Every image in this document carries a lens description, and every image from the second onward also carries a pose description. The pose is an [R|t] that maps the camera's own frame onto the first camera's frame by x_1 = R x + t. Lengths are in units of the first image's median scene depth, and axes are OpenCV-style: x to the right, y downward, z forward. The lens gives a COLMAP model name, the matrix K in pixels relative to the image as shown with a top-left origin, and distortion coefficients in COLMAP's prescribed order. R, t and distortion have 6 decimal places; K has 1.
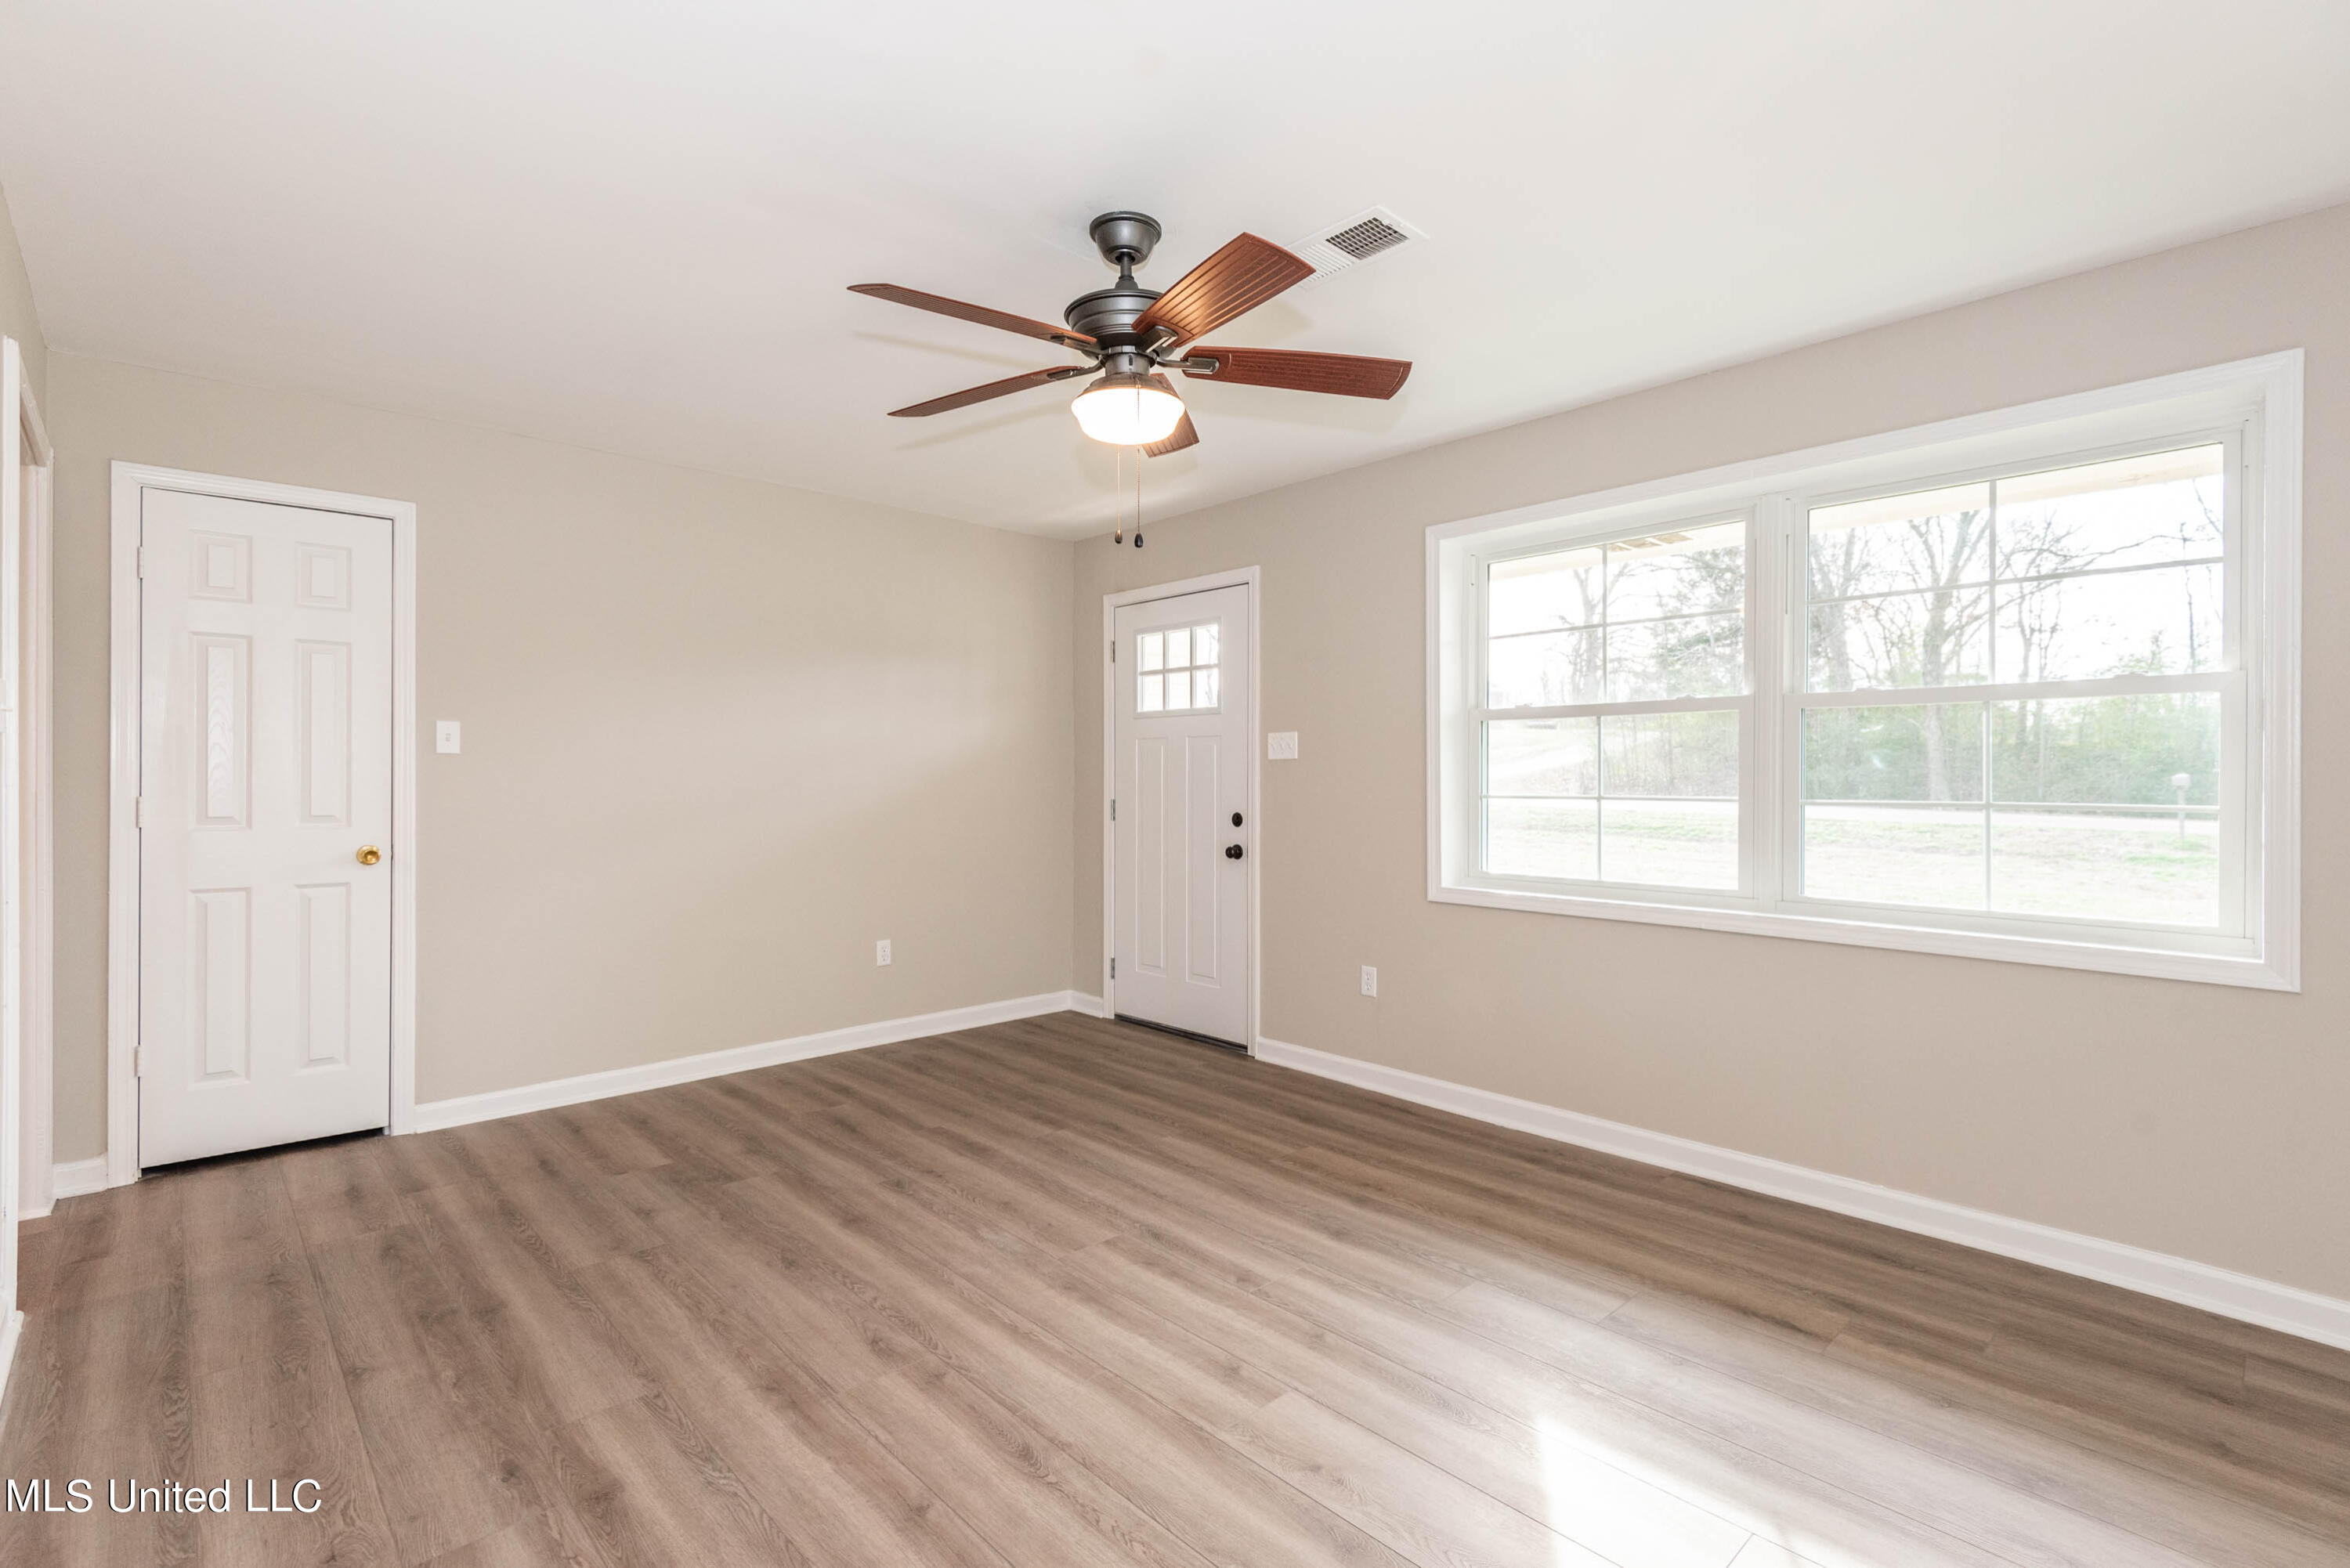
lens RADIAL K [[1080.6, 0, 1164.2], [0, 1080.6, 782.3], [0, 0, 1]] dist [0.046274, -0.024810]
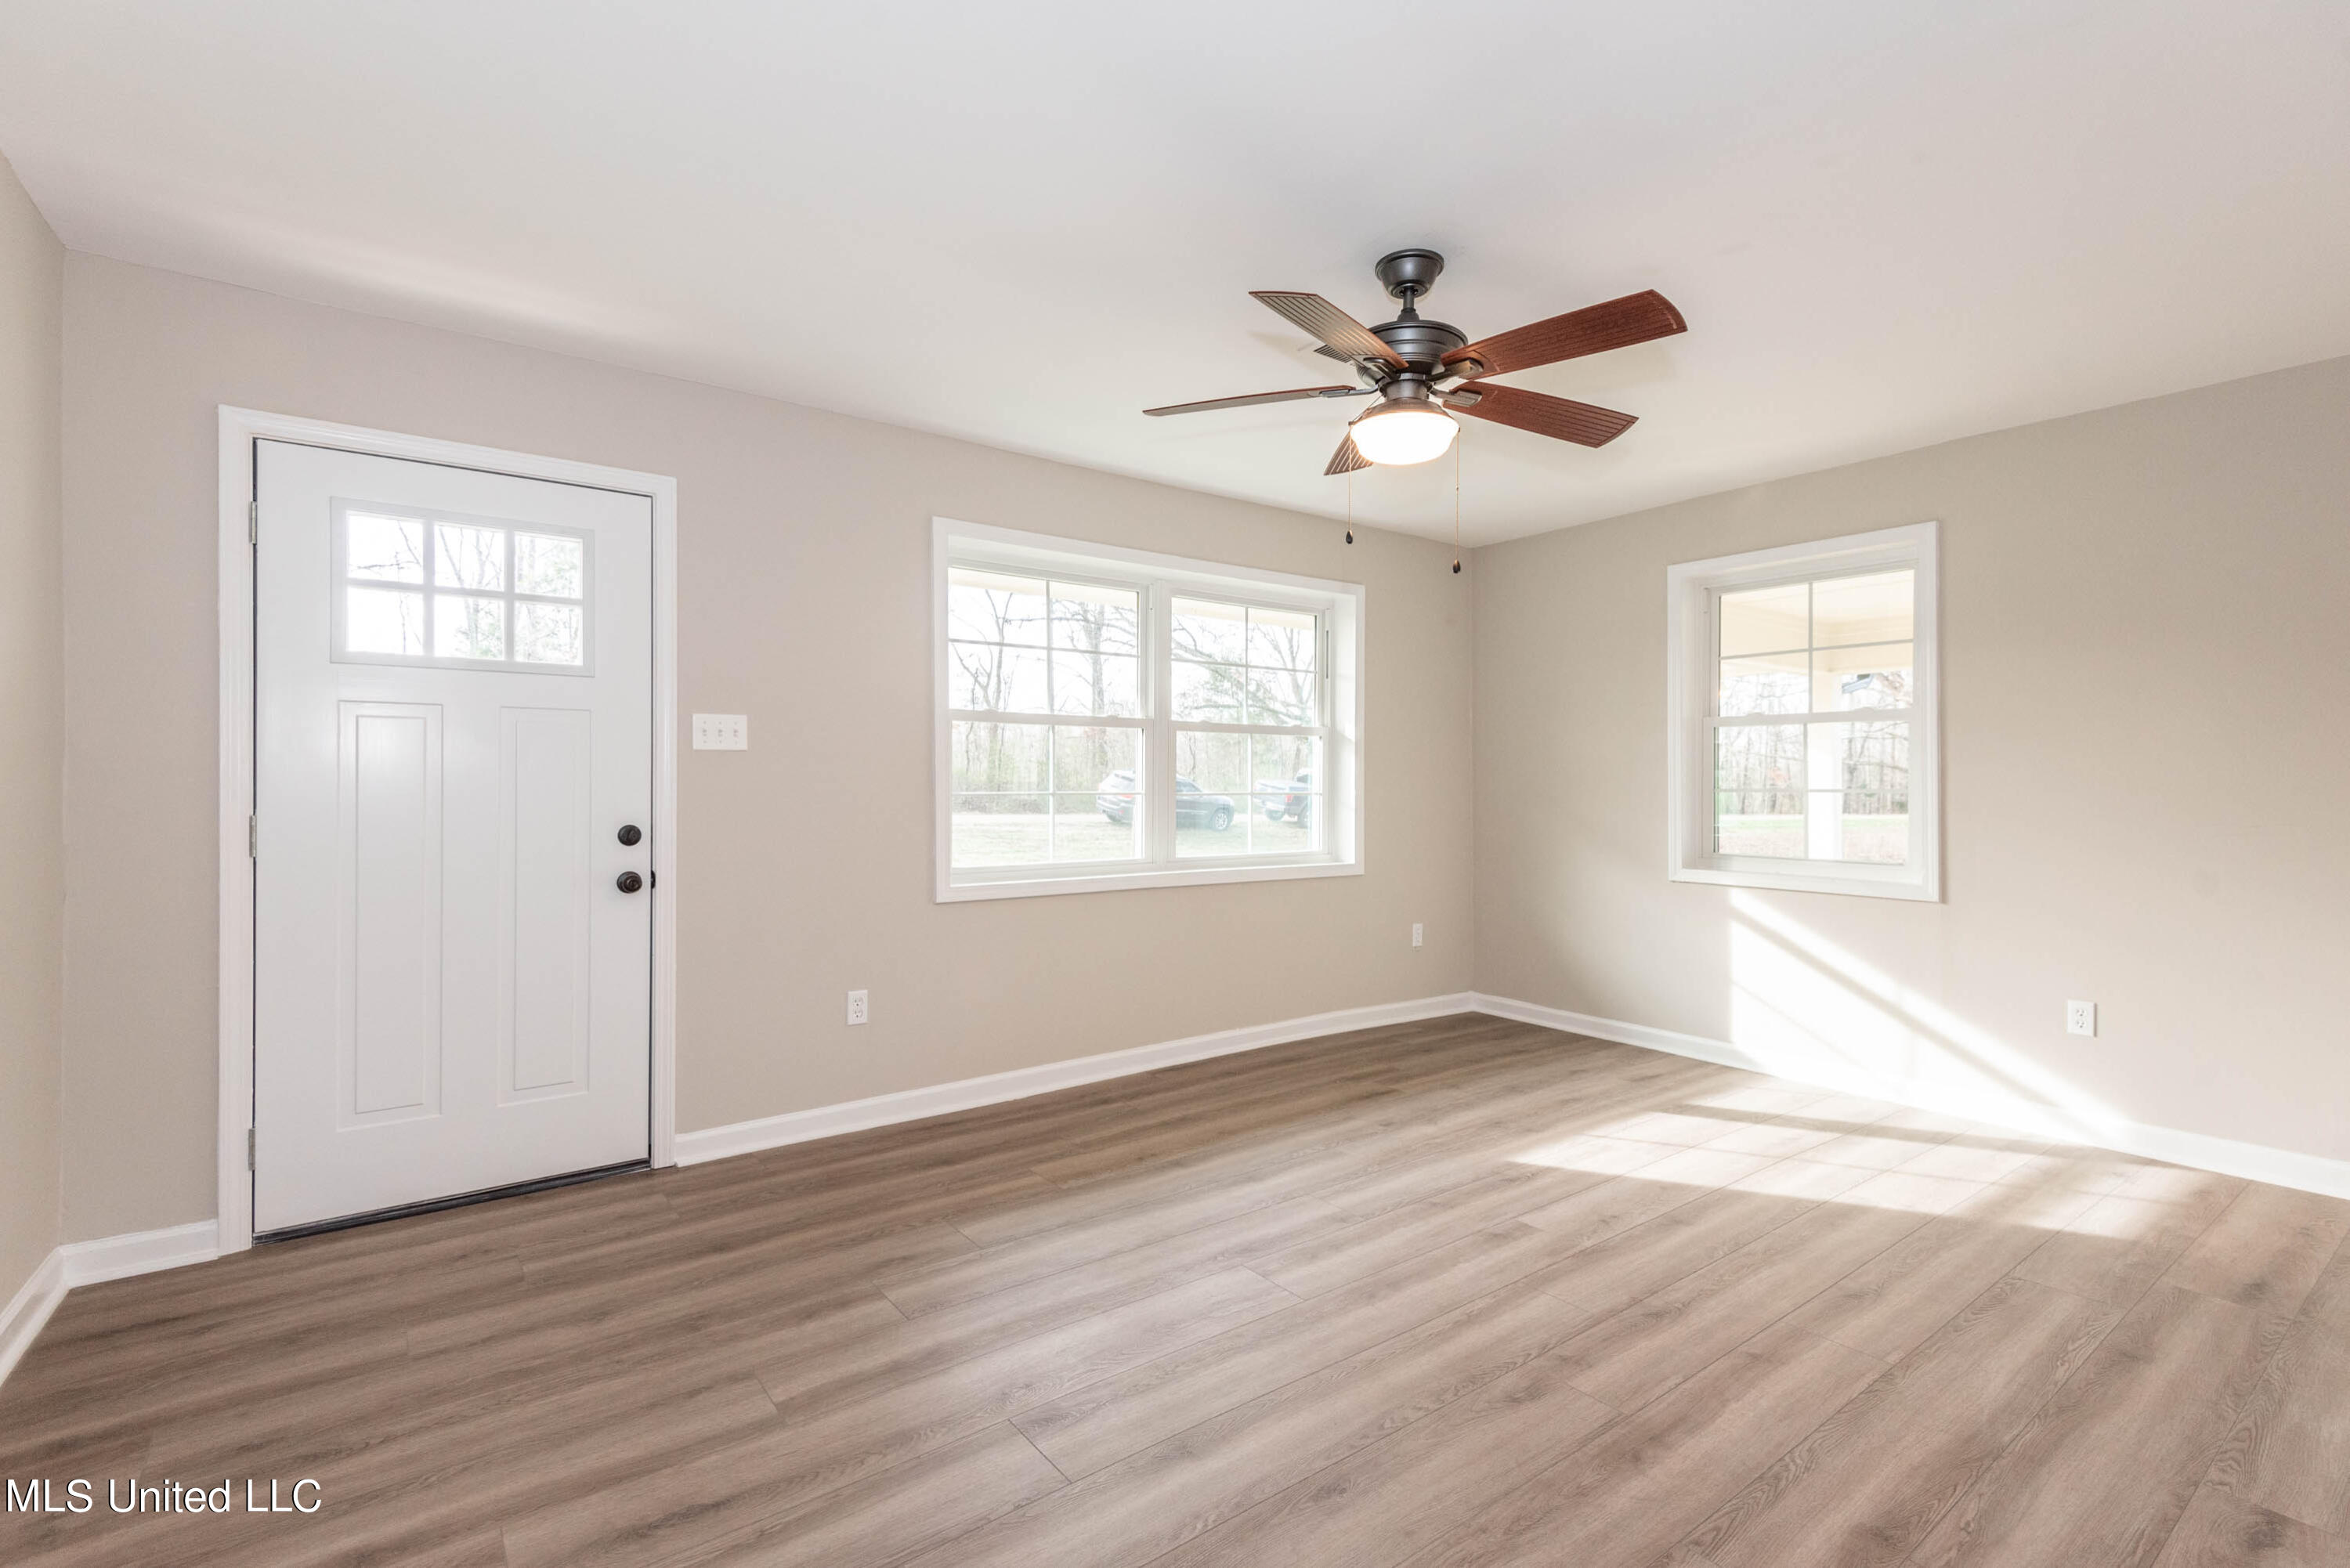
lens RADIAL K [[1080.6, 0, 1164.2], [0, 1080.6, 782.3], [0, 0, 1]] dist [0.046274, -0.024810]
pose [[0.092281, -0.001504, 0.995732, -0.842703], [0.001431, 0.999998, 0.001378, 0.000583], [-0.995732, 0.001298, 0.092283, 0.852246]]
